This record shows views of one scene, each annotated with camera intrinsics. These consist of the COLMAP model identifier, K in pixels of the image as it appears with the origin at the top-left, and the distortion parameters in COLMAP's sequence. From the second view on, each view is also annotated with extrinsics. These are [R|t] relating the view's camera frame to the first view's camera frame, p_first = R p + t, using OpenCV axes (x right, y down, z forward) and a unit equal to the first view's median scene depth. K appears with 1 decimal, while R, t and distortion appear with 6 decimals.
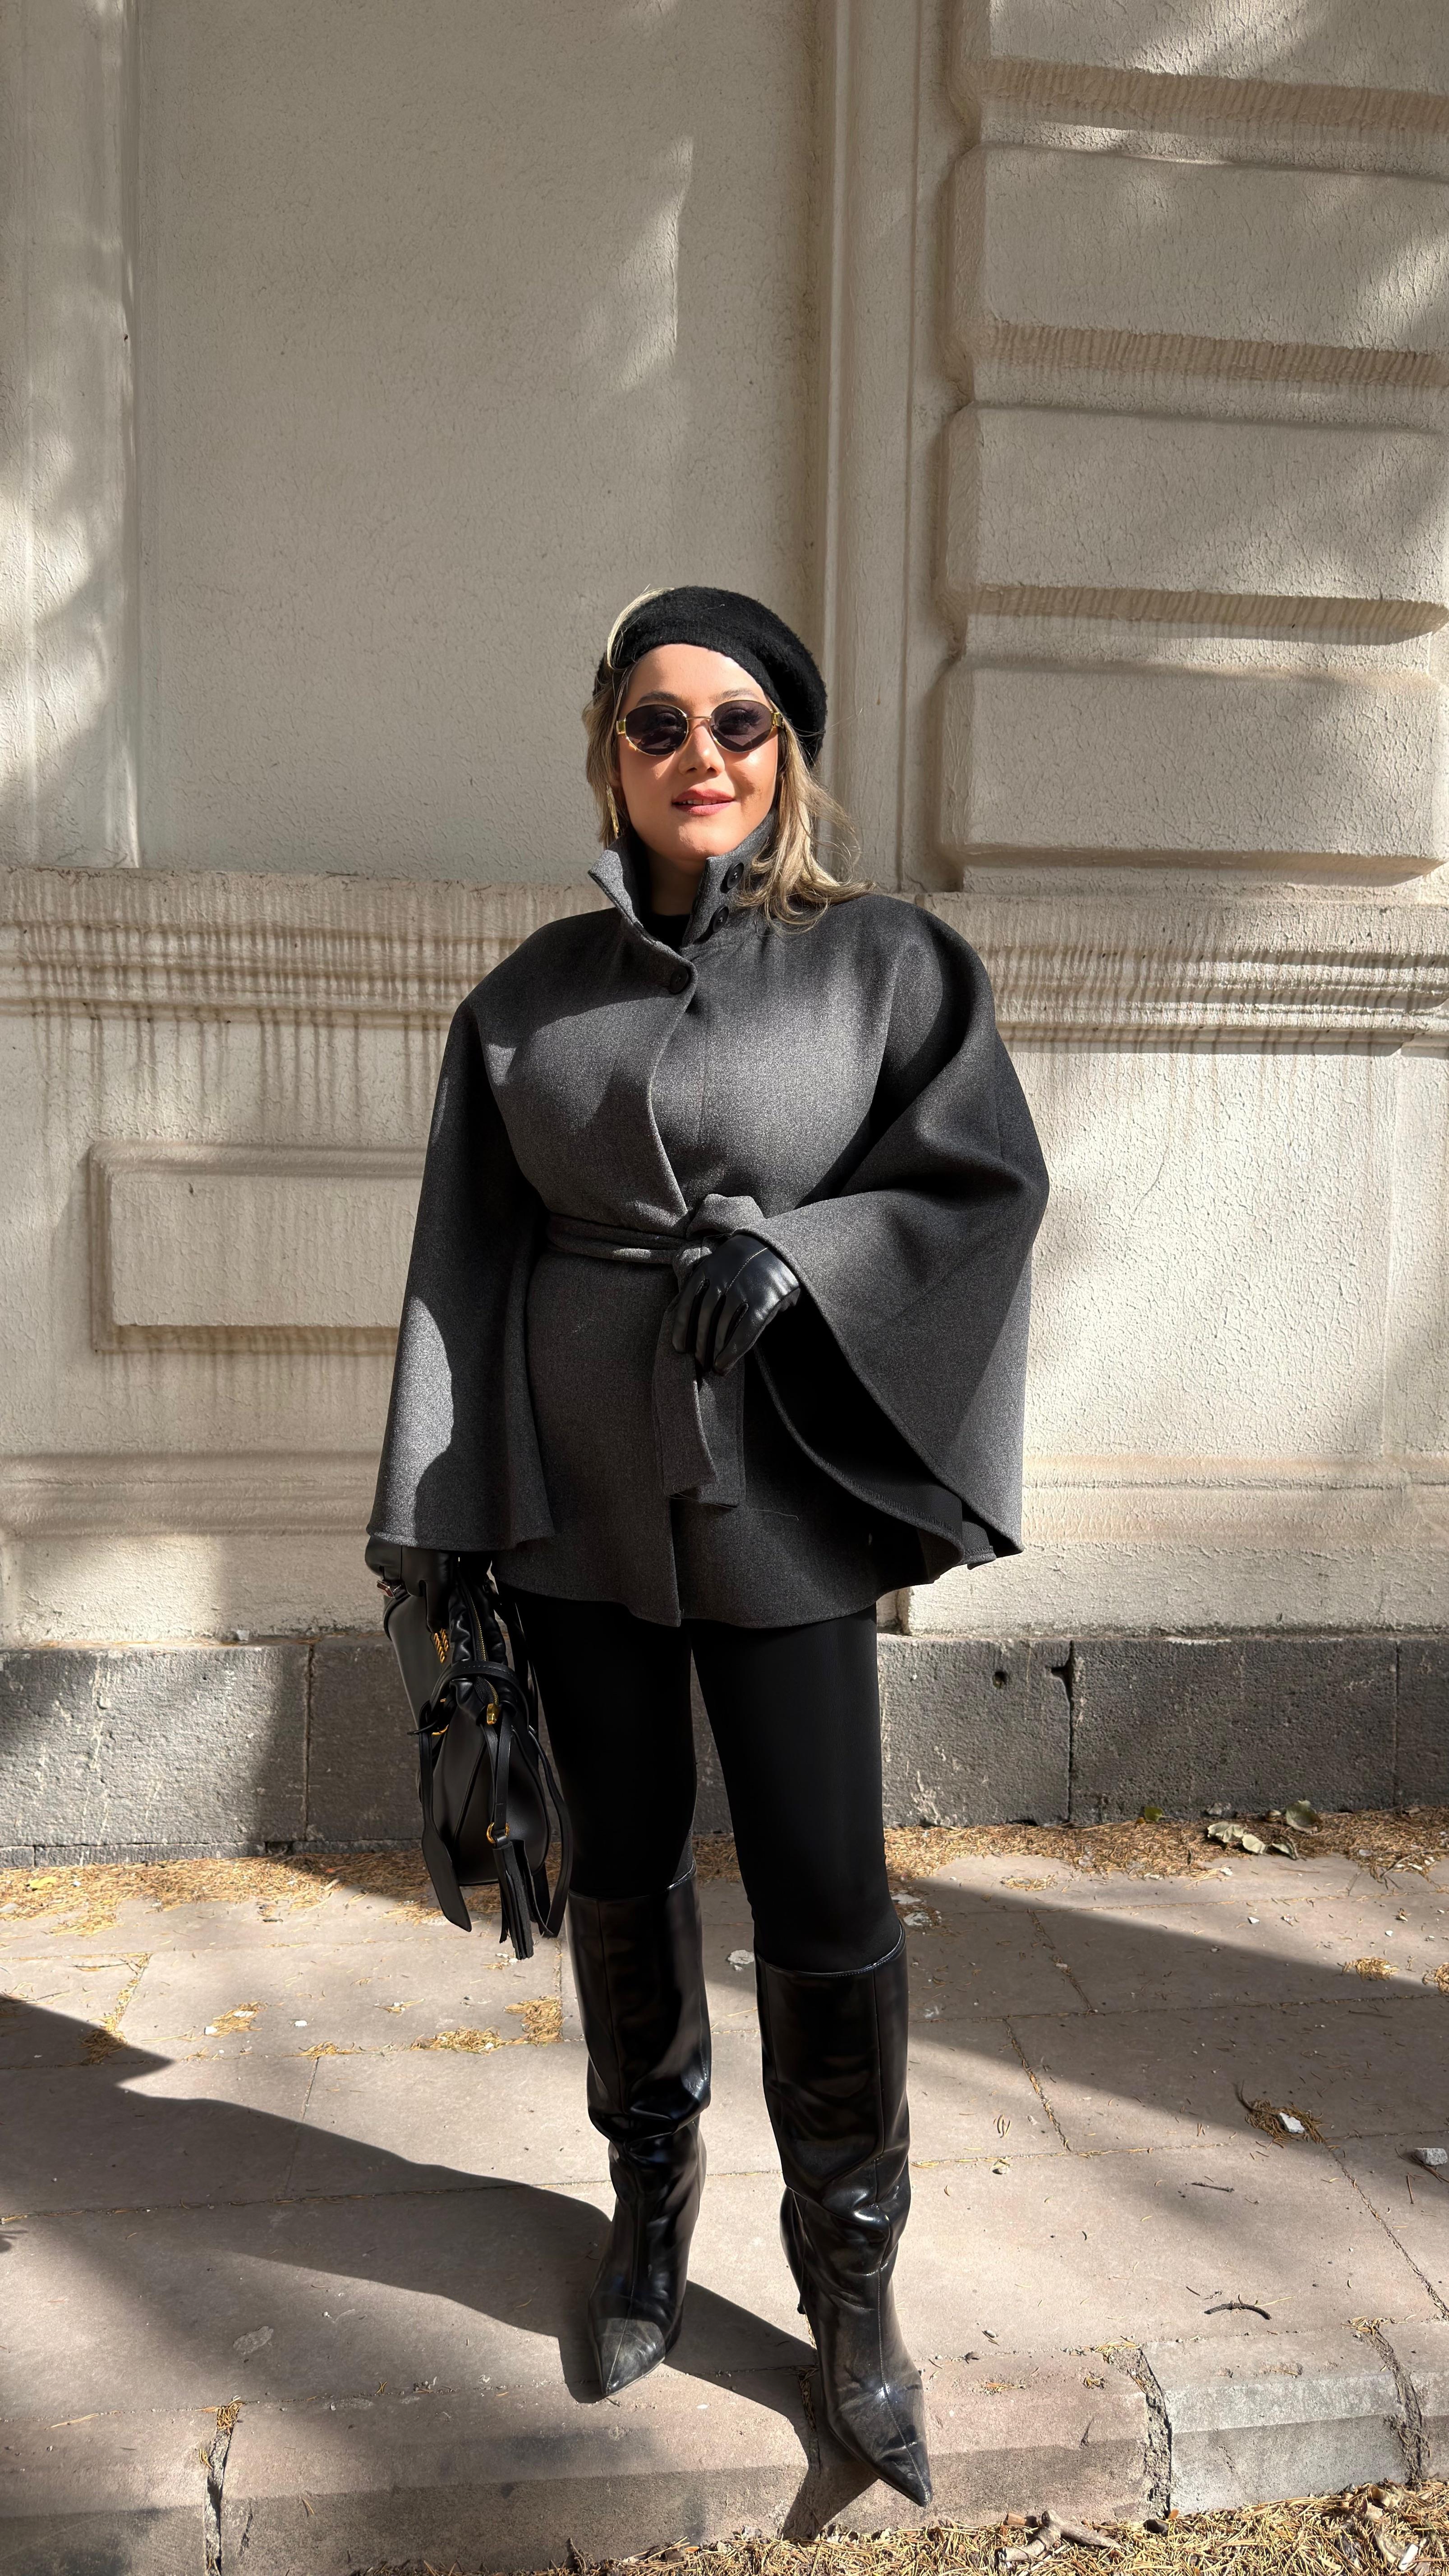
lens RADIAL K [[1813.2, 0, 712.2], [0, 1813.2, 1292.0], [0, 0, 1]] dist [0.001099, -0.012177]
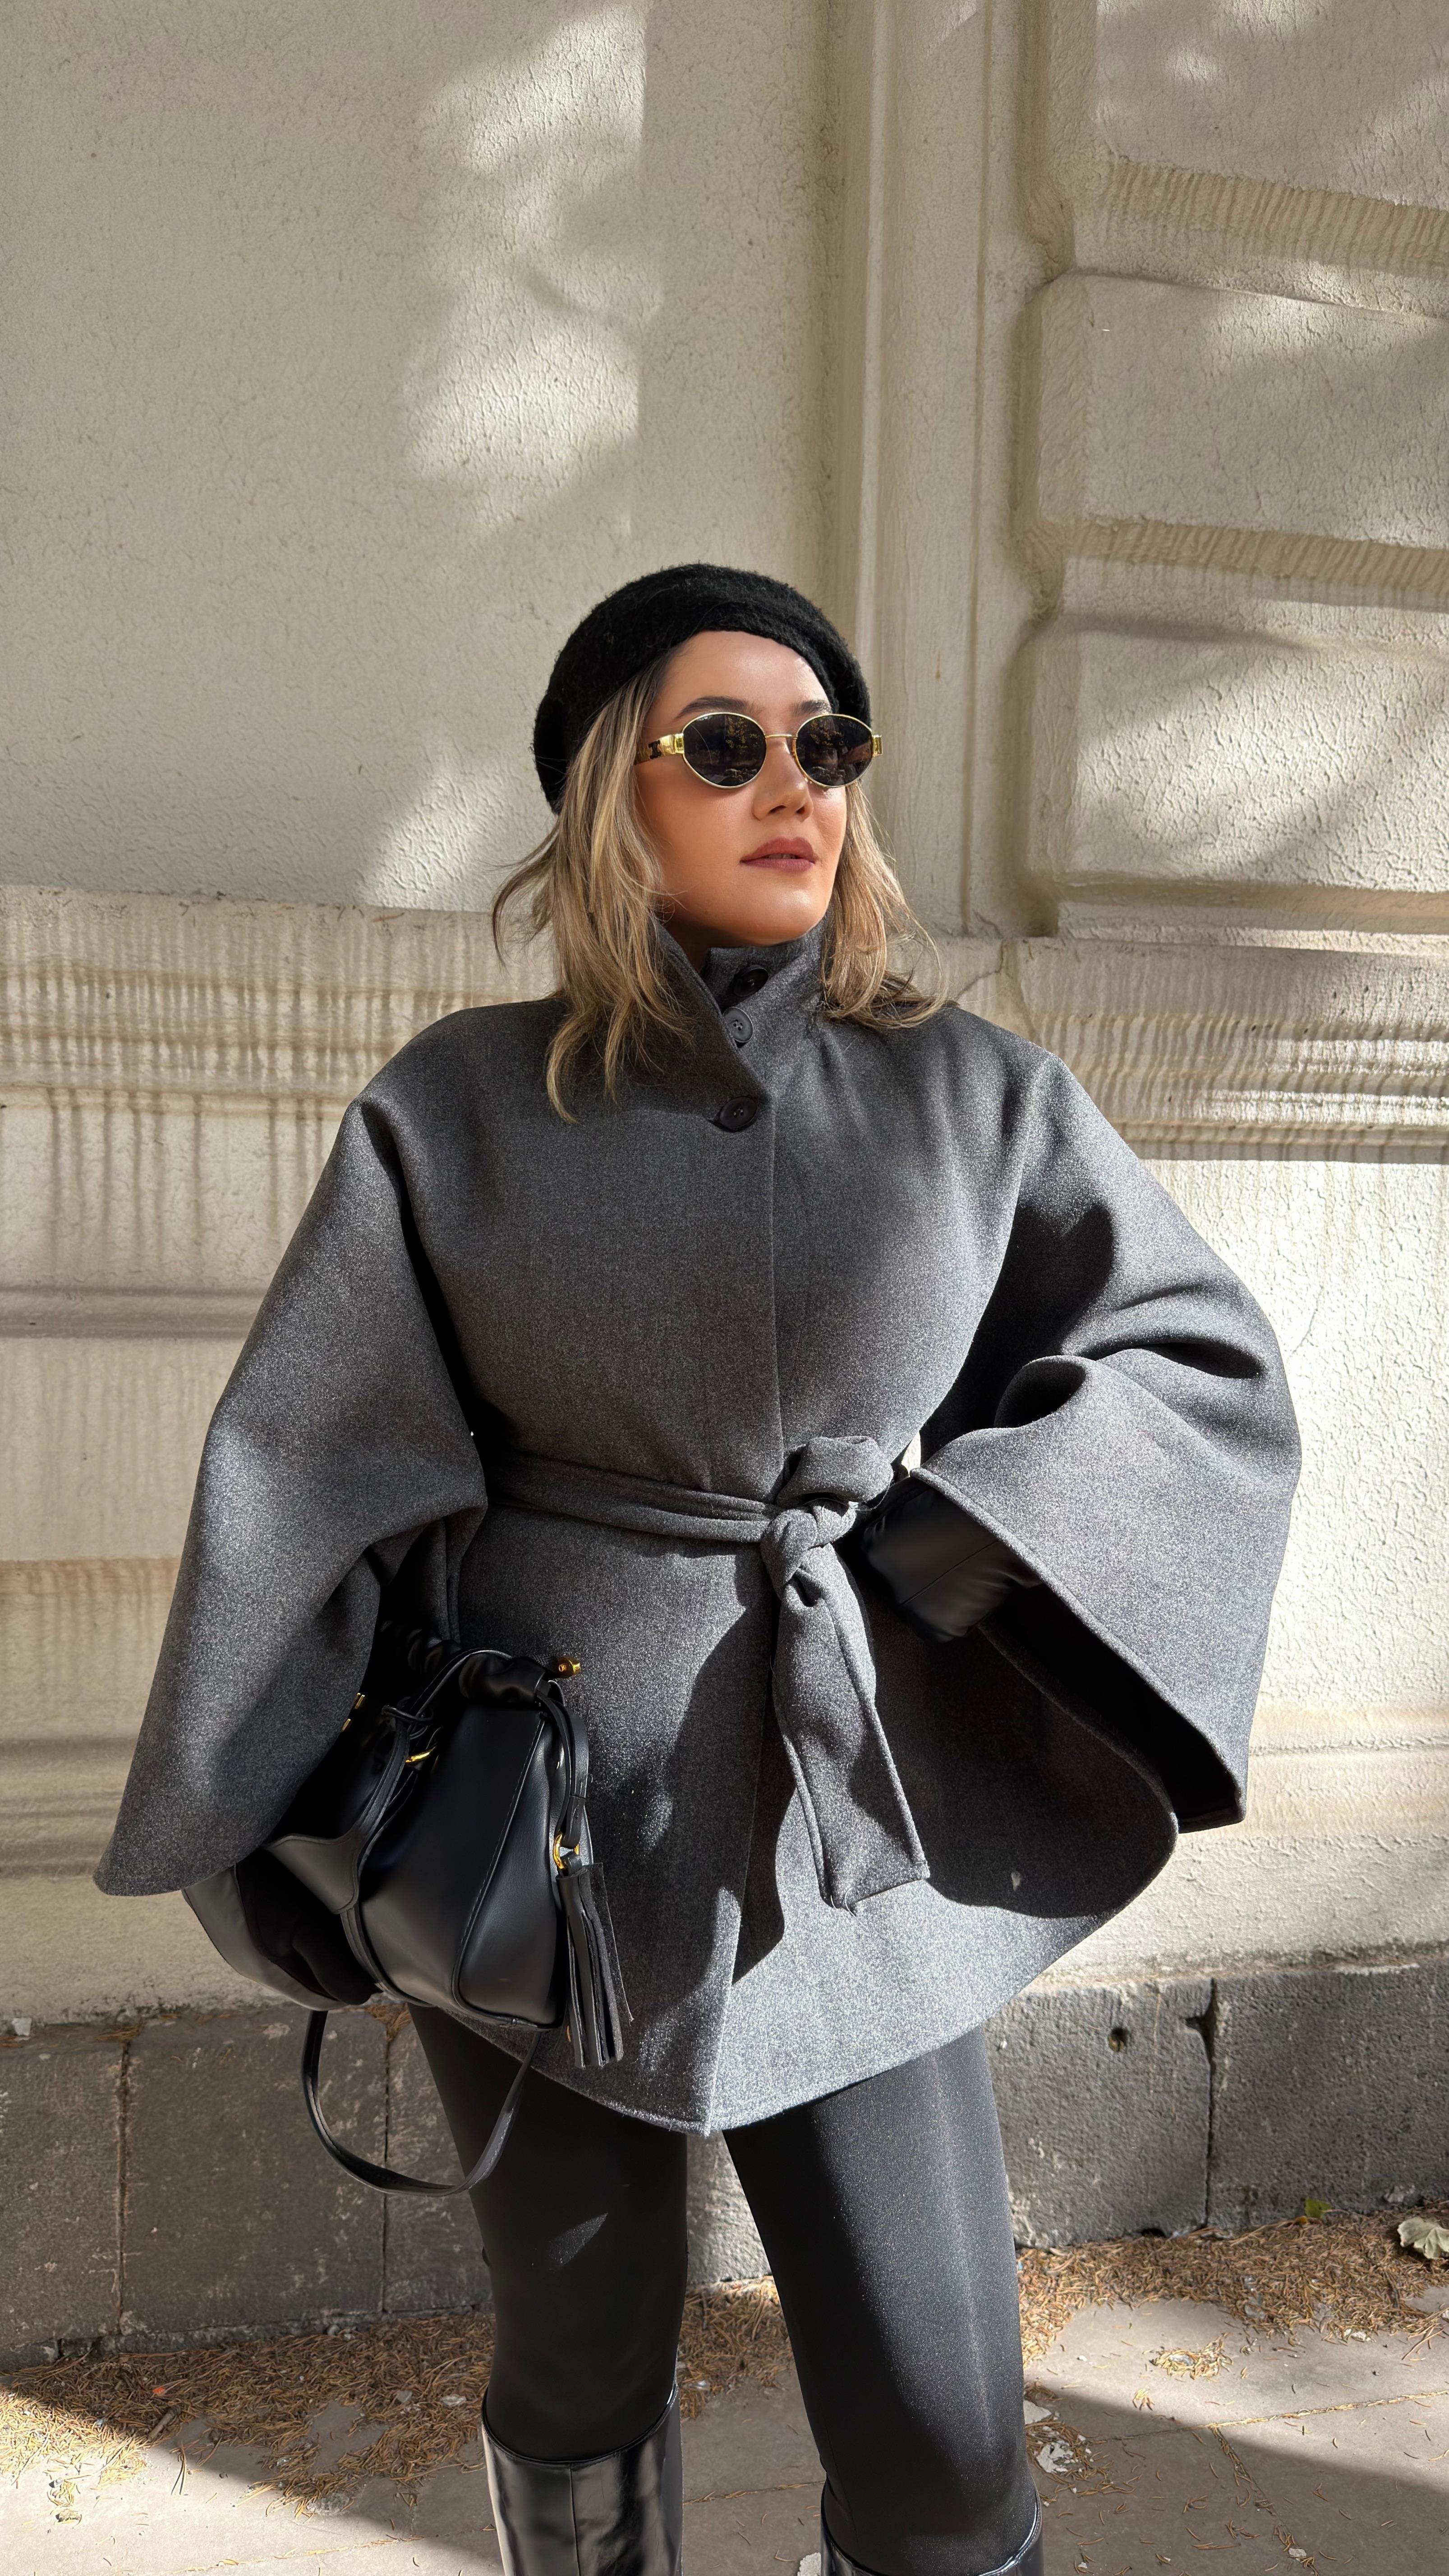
lens RADIAL K [[1813.2, 0, 722.1], [0, 1813.2, 1293.2], [0, 0, 1]] dist [0.001099, -0.012177]
pose [[0.994200, 0.001170, 0.107545, -0.072841], [0.001789, 0.999623, -0.027416, -0.059734], [-0.107536, 0.027450, 0.993822, 0.300569]]
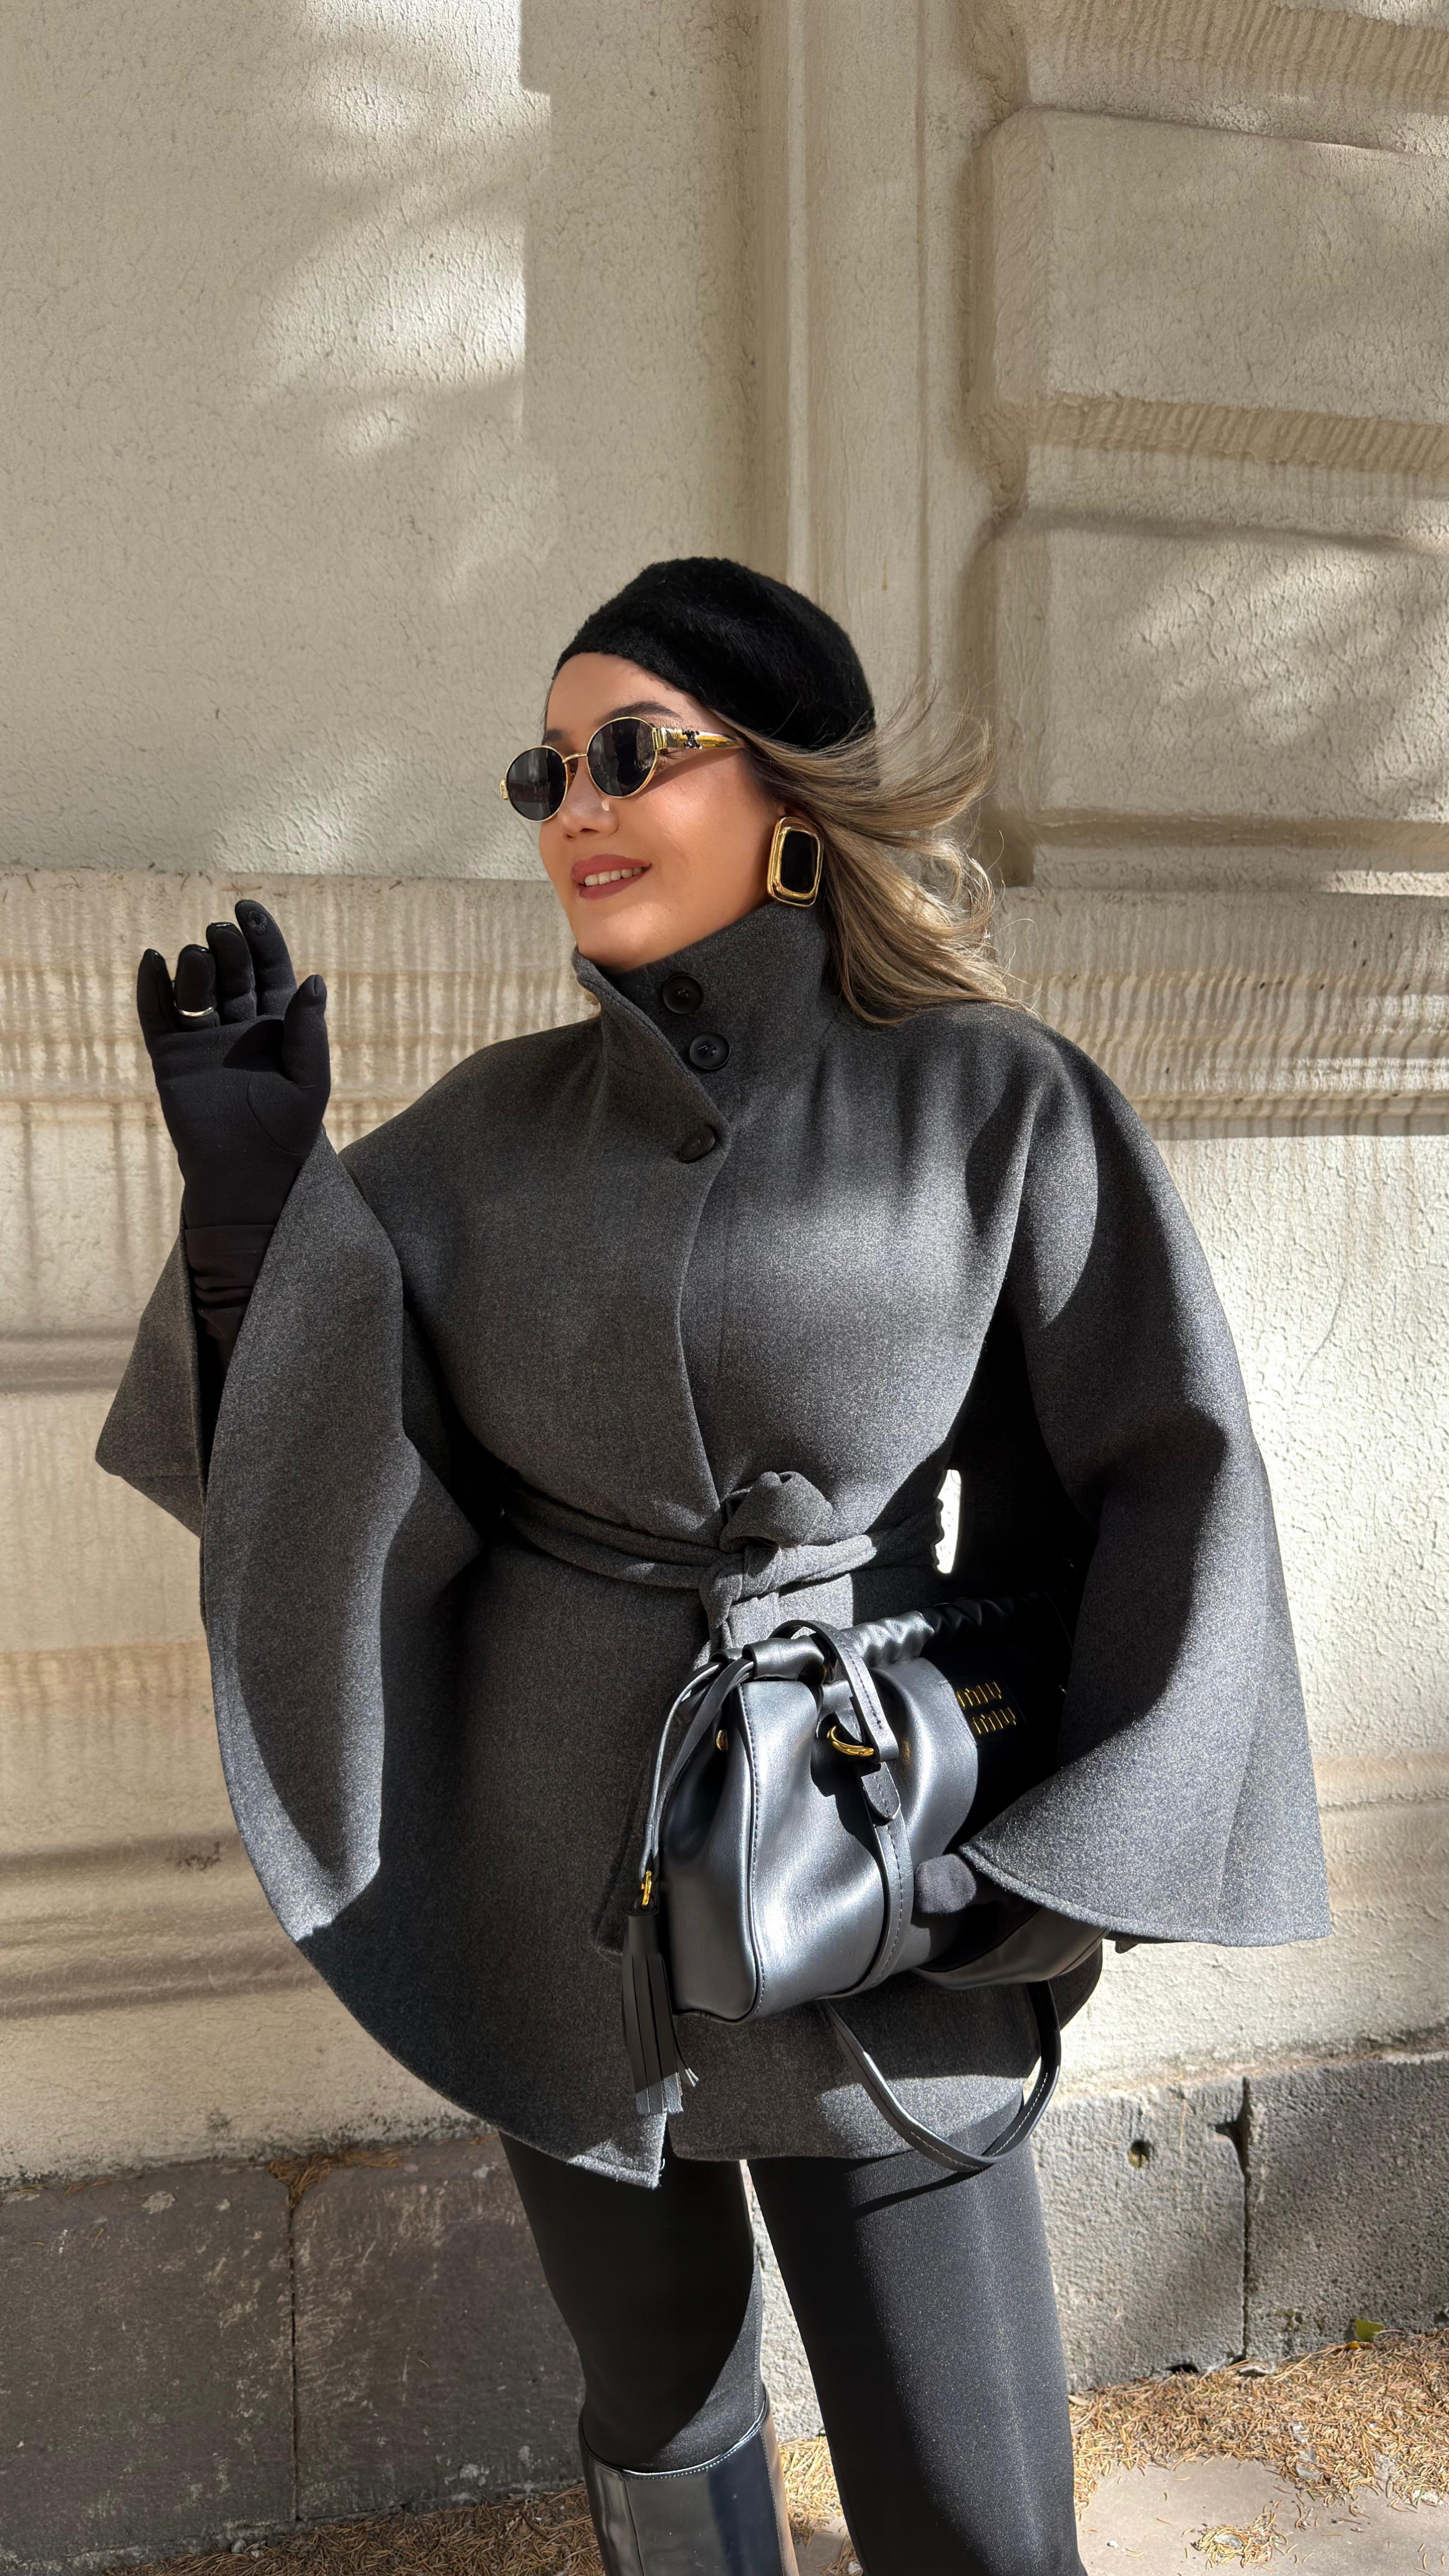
lens RADIAL K [[1813.2, 0, 718.0], [0, 1813.2, 1284.9], [0, 0, 1]] dist [0.001099, -0.012177]
pose [[0.991471, -0.032419, 0.126228, -0.052727], [0.034495, 0.999303, -0.014295, -0.079068], [-0.125676, 0.018527, 0.991898, 0.397975]]
